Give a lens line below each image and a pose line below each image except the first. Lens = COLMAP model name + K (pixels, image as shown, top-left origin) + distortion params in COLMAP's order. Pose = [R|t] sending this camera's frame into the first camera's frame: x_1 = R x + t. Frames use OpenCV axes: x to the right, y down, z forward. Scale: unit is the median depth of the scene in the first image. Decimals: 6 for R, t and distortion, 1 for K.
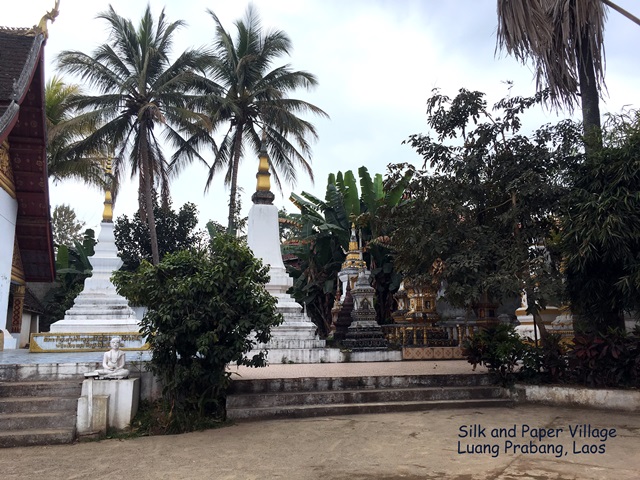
lens RADIAL K [[546.0, 0, 318.8], [0, 546.0, 241.3], [0, 0, 1]] dist [0.008611, -0.015194]
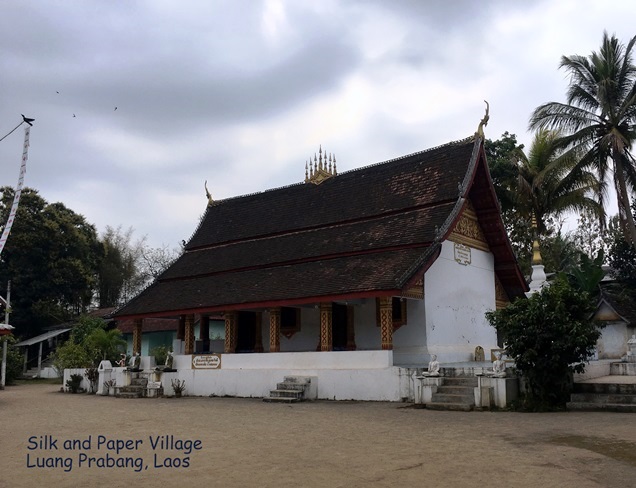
lens RADIAL K [[575.1, 0, 319.6], [0, 575.1, 243.9], [0, 0, 1]] dist [0.008843, 0.006110]
pose [[0.562741, -0.153360, -0.812283, 0.741189], [0.147208, 0.985525, -0.084084, -0.073086], [0.813420, -0.072257, 0.577171, -0.381459]]
